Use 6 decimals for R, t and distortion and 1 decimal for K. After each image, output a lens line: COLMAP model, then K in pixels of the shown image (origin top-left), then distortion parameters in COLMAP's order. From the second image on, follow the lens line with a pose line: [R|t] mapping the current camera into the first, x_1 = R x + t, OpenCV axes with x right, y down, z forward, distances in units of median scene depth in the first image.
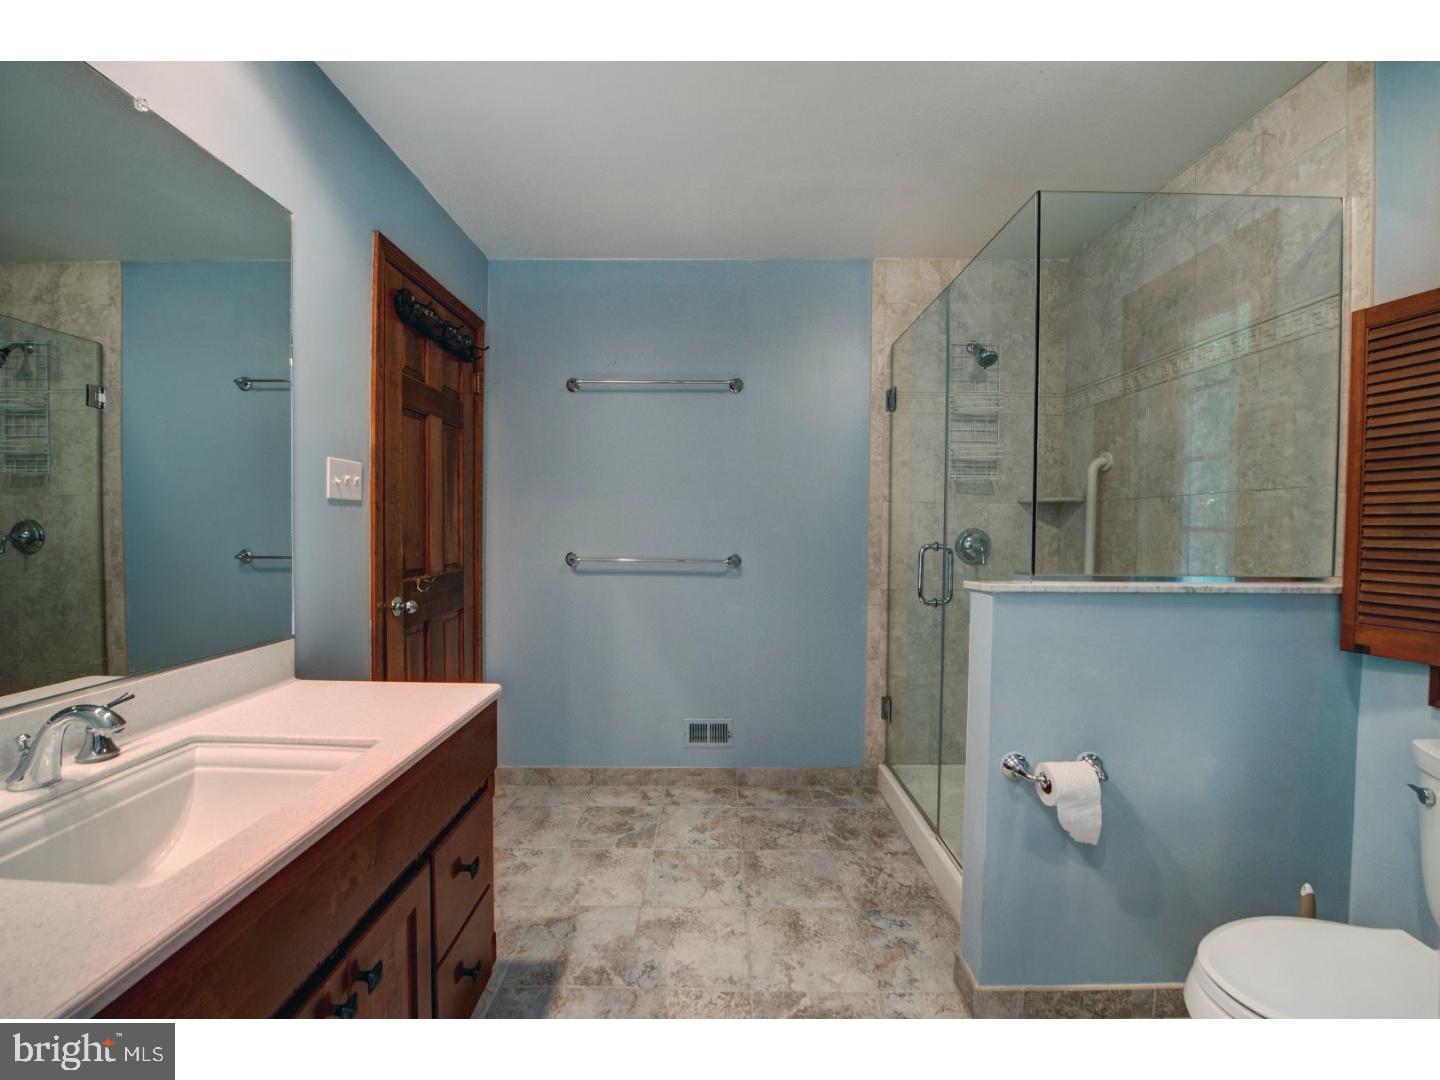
lens RADIAL K [[580.6, 0, 720.0], [0, 580.6, 540.0], [0, 0, 1]] dist [-0.000483, -0.000029]
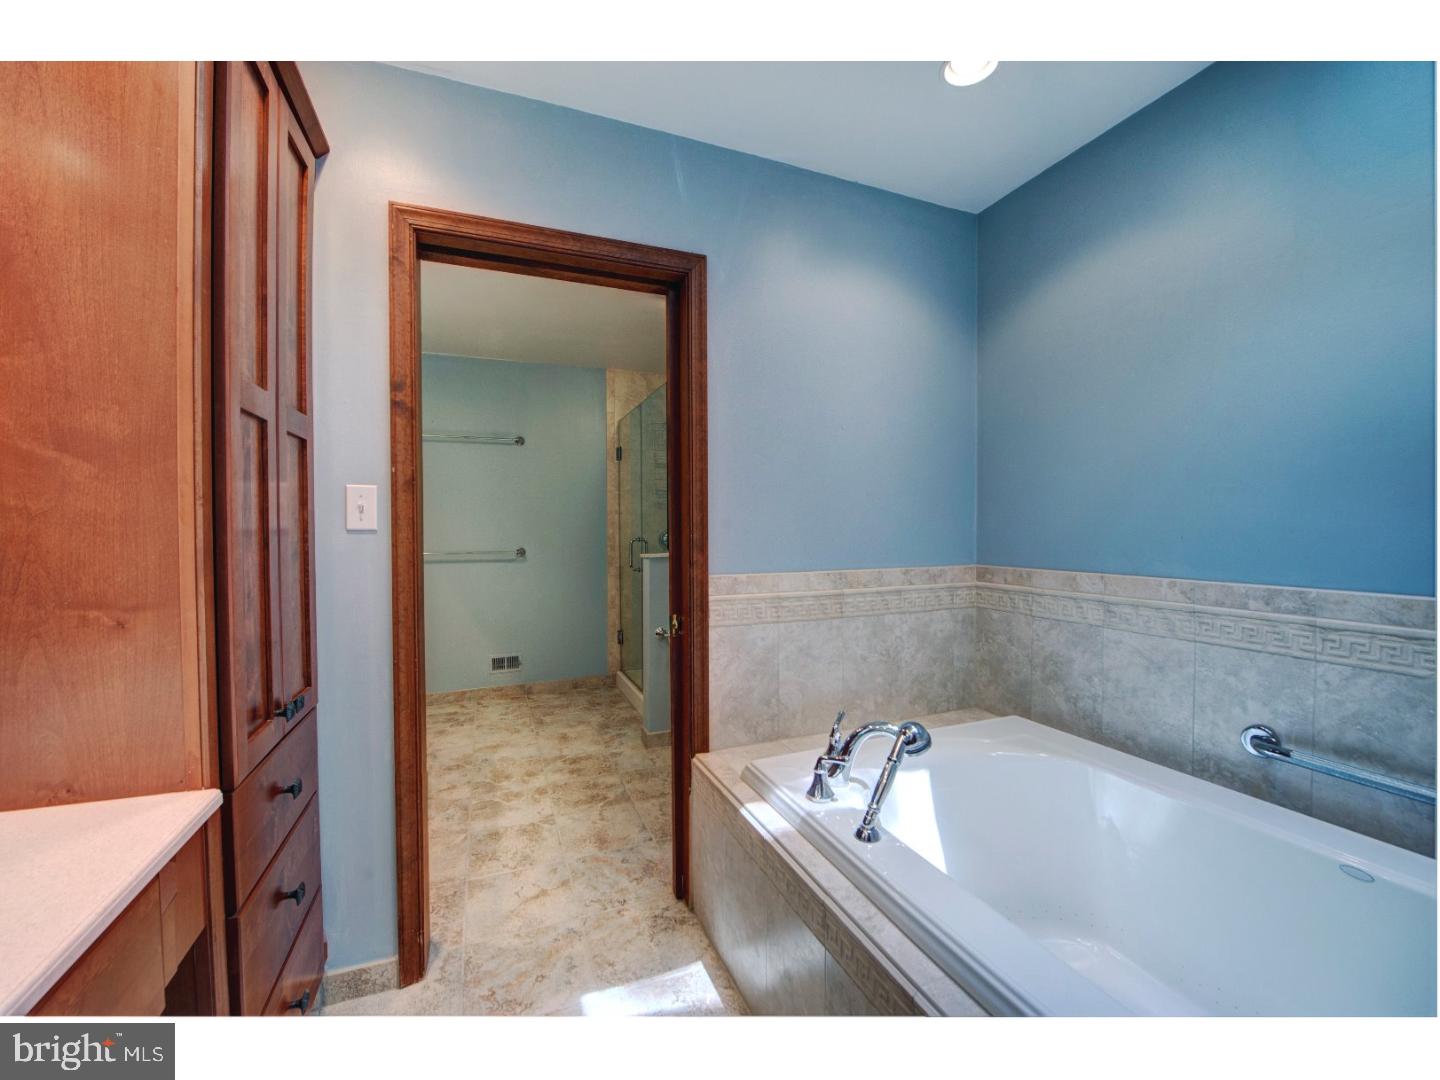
lens RADIAL K [[582.5, 0, 762.4], [0, 582.5, 537.5], [0, 0, 1]] dist [-0.018481, 0.000019]
pose [[0.900453, -0.020552, 0.434469, -0.070567], [0.023003, 0.999735, -0.000383, 0.012607], [-0.434346, 0.010338, 0.900687, -0.722651]]
